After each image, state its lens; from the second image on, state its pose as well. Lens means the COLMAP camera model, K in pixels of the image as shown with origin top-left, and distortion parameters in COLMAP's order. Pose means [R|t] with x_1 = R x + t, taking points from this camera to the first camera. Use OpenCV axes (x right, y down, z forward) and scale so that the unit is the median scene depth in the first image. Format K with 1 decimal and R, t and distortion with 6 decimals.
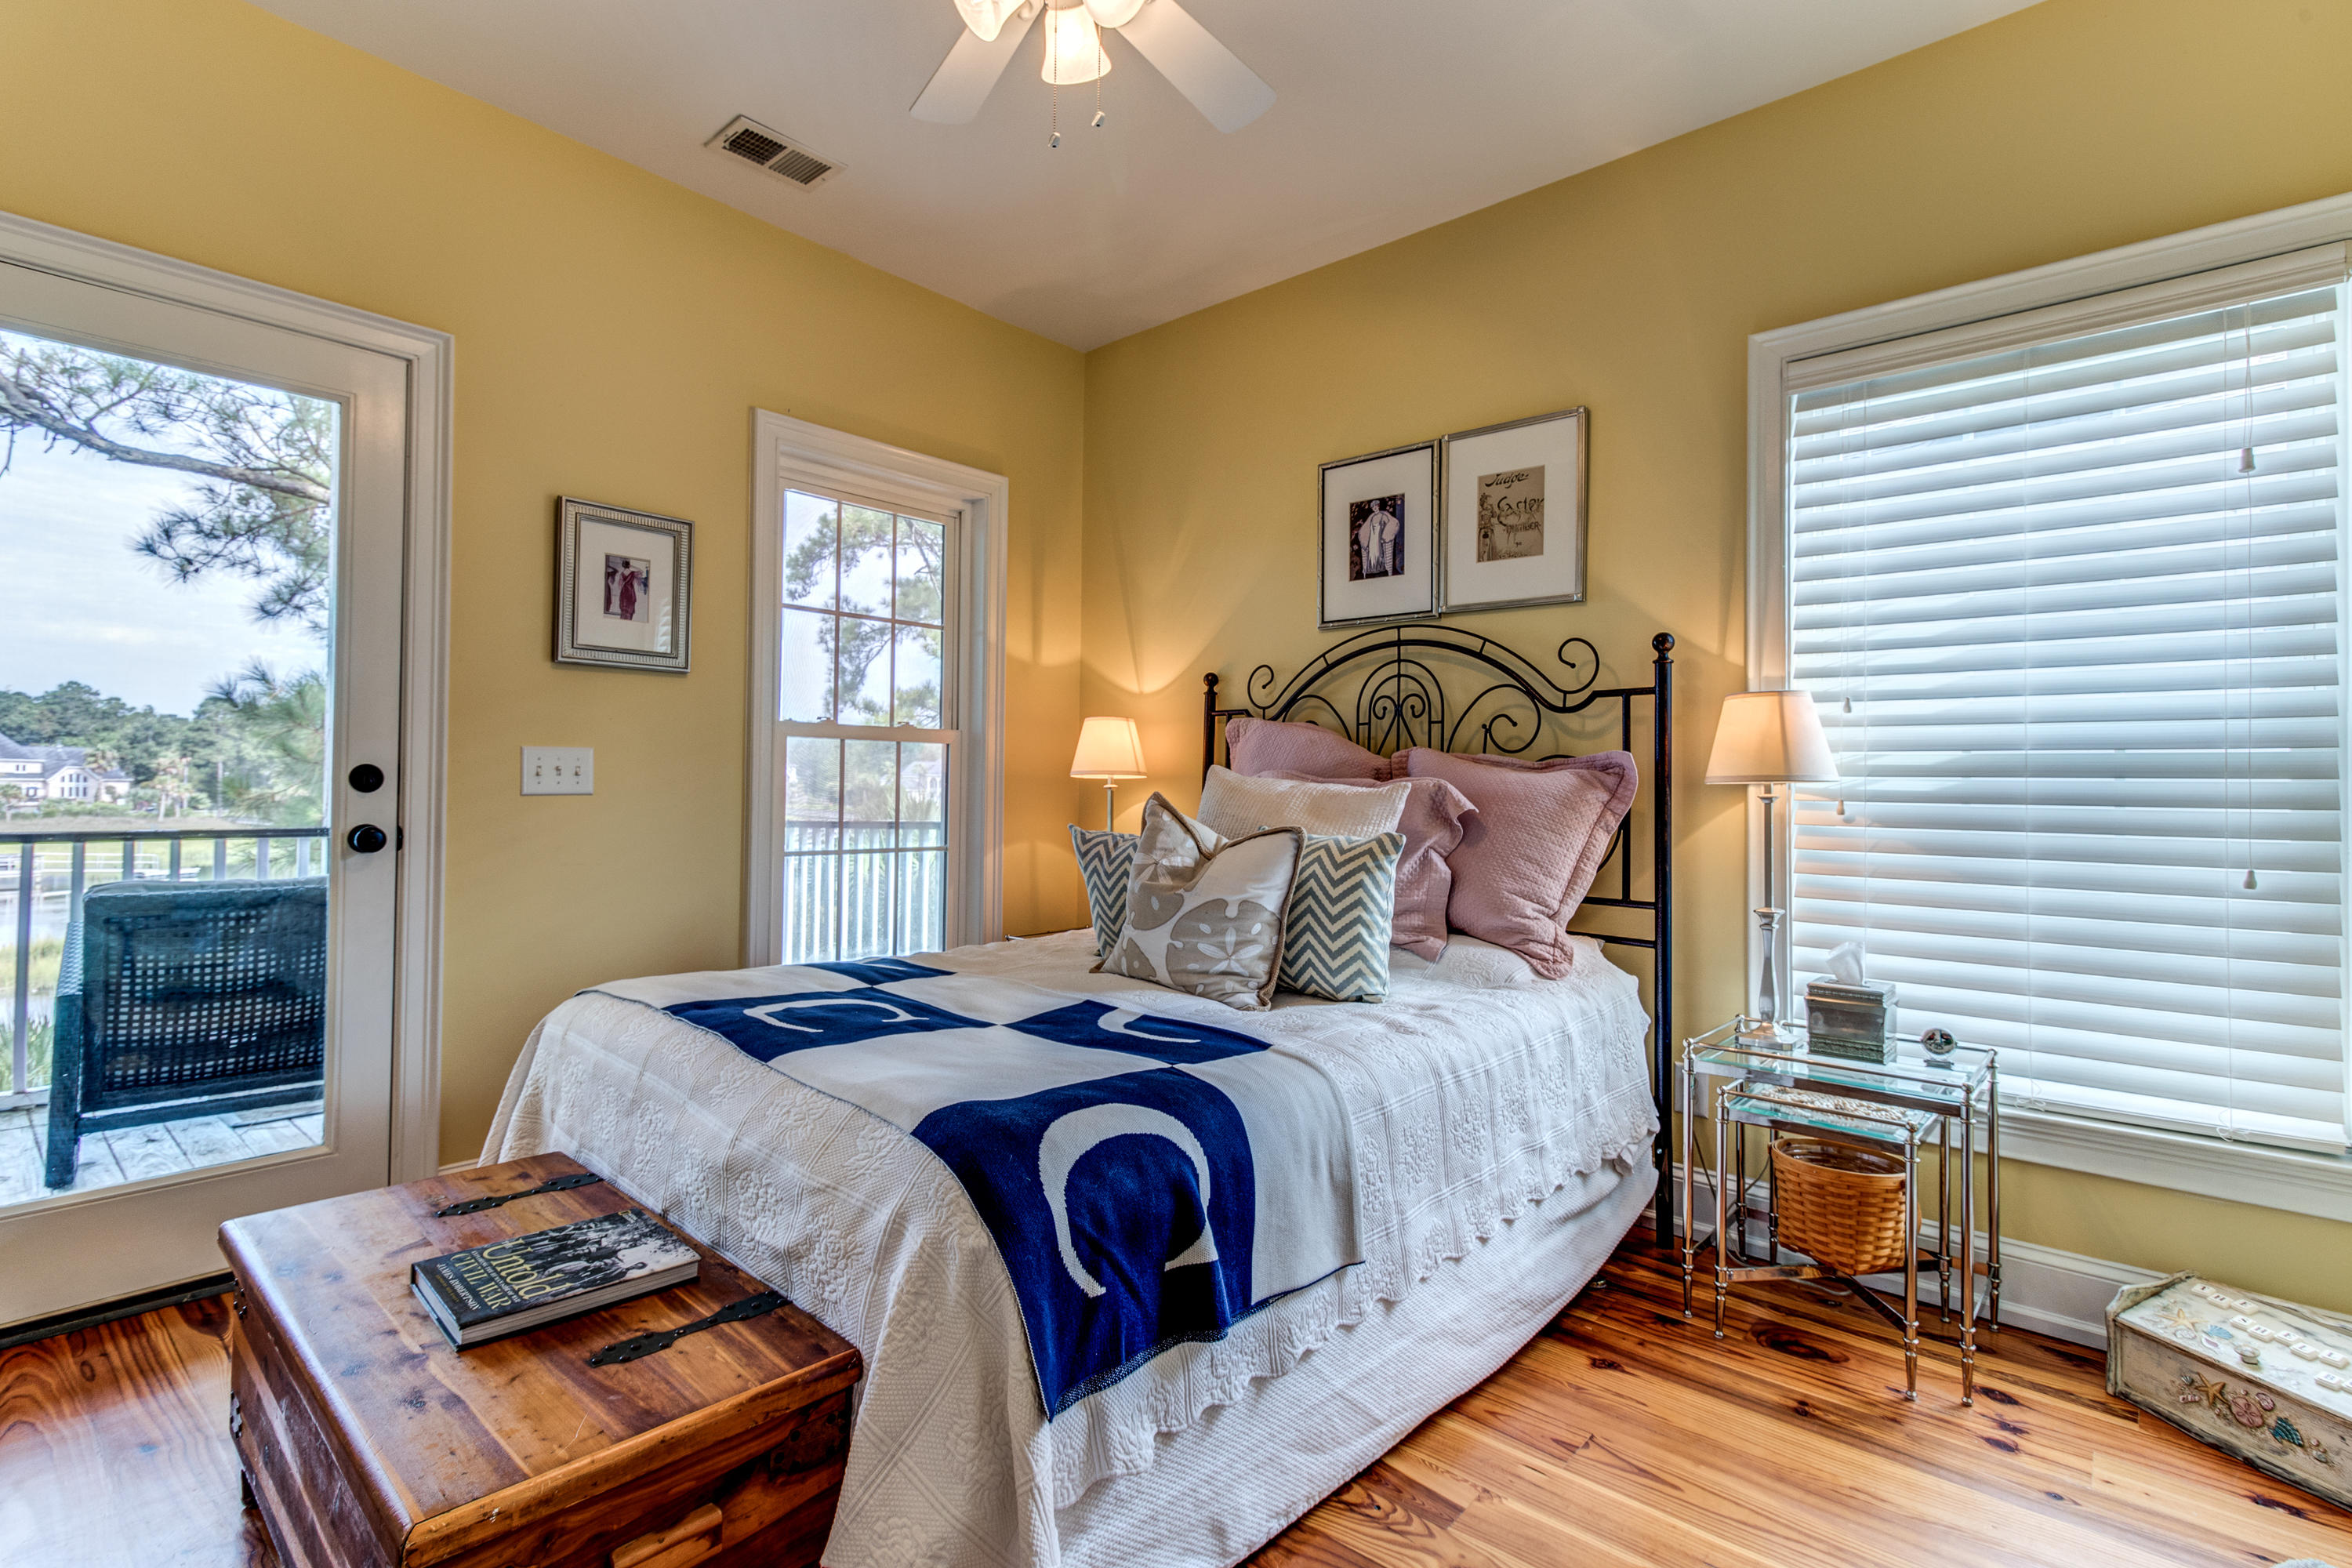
lens RADIAL K [[1103.6, 0, 1178.4], [0, 1103.6, 780.8], [0, 0, 1]] dist [0.025607, -0.000666]
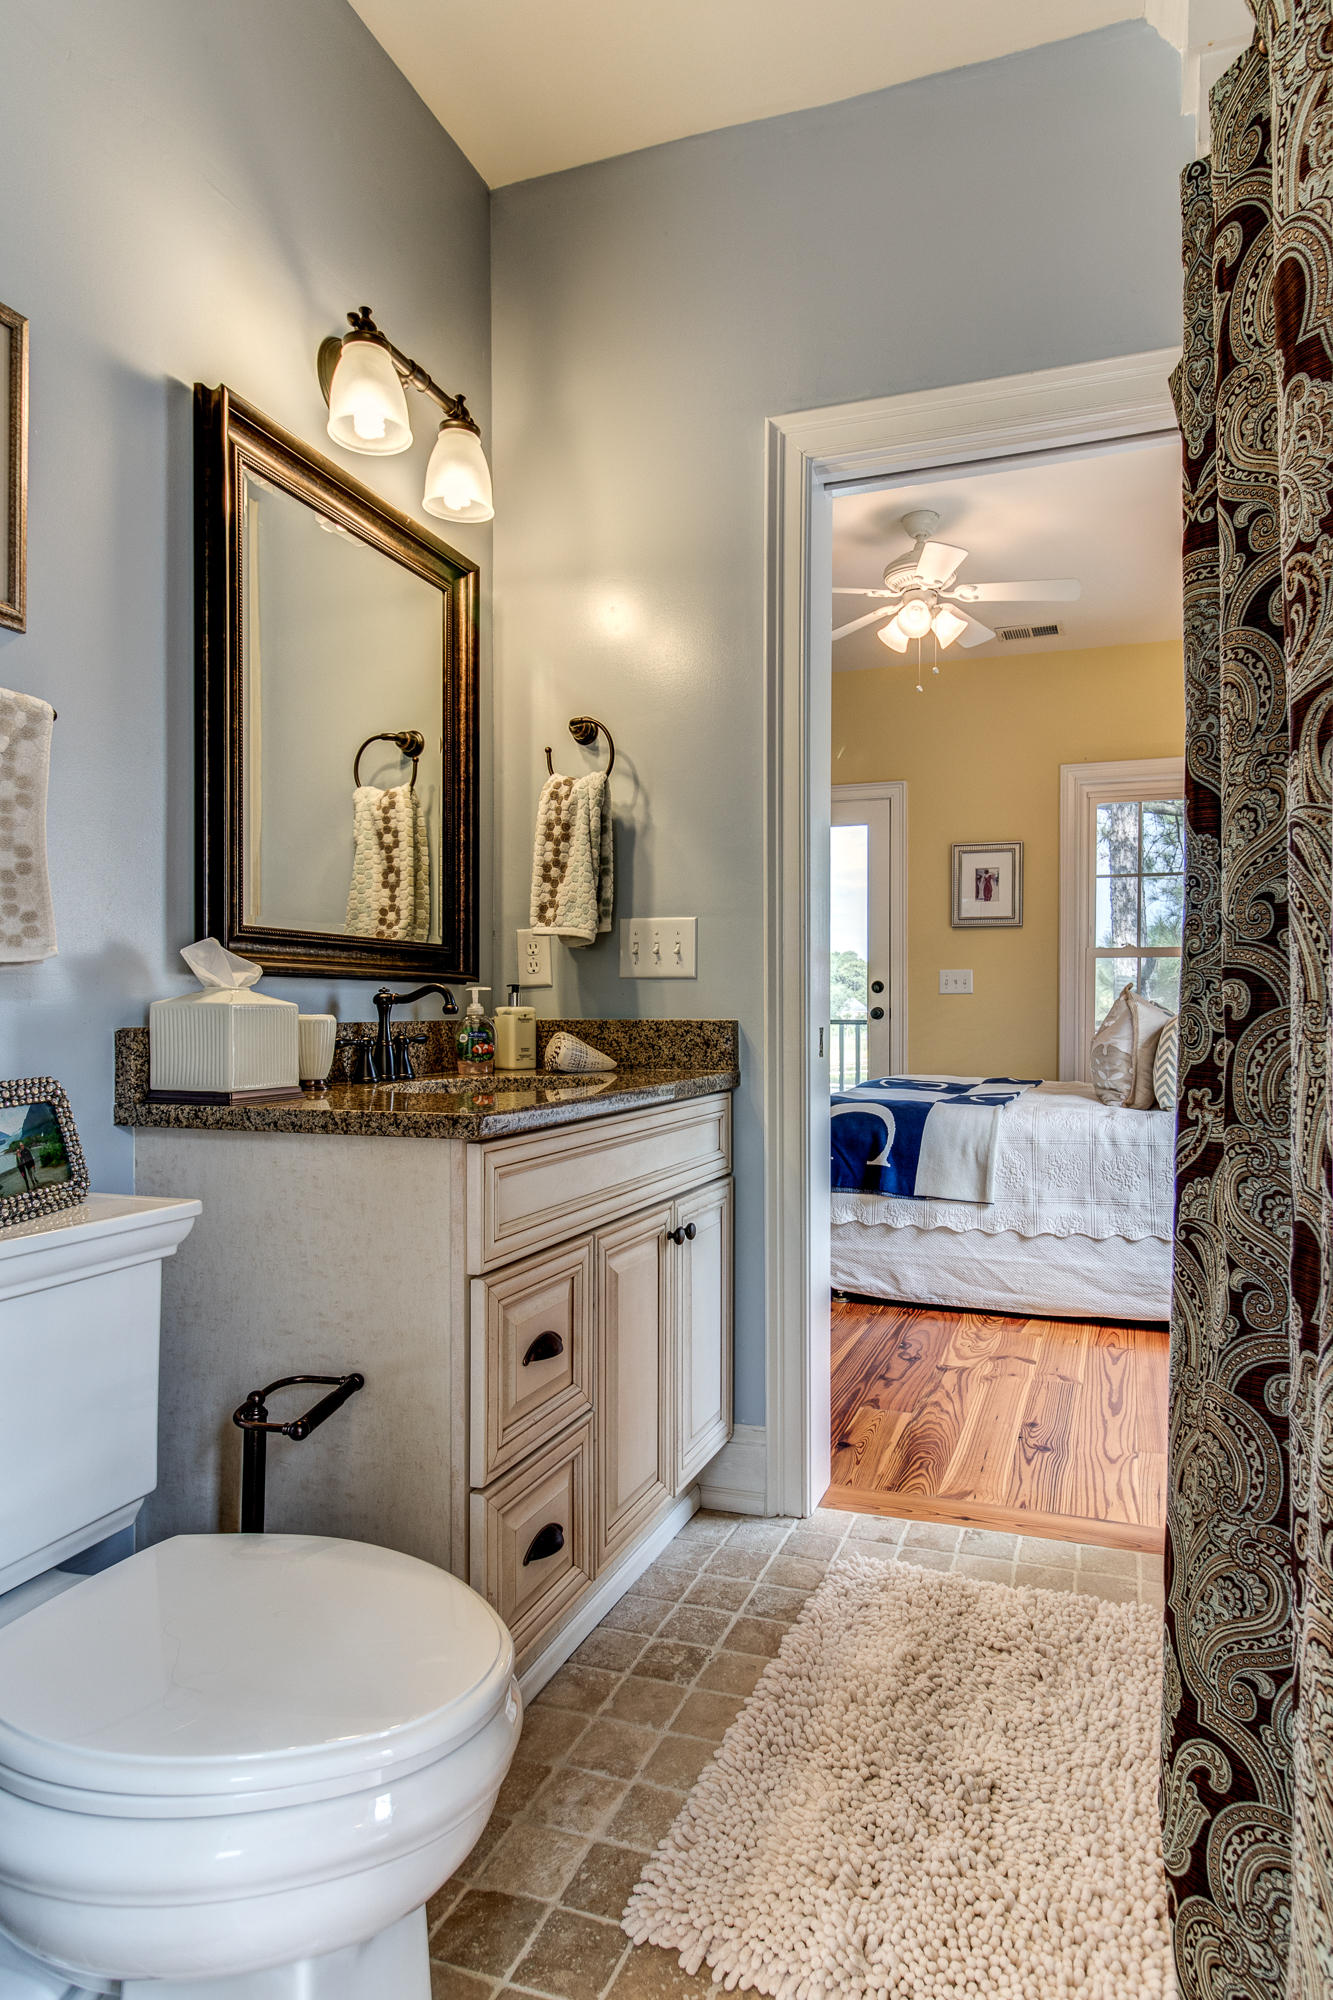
lens RADIAL K [[1103.9, 0, 670.5], [0, 1103.9, 1004.8], [0, 0, 1]] dist [-0.116971, -0.000914]
pose [[0.336657, -0.012708, -0.941542, 1.363186], [0.009861, 0.999902, -0.009970, 0.056998], [0.941576, -0.005928, 0.336749, -0.172063]]
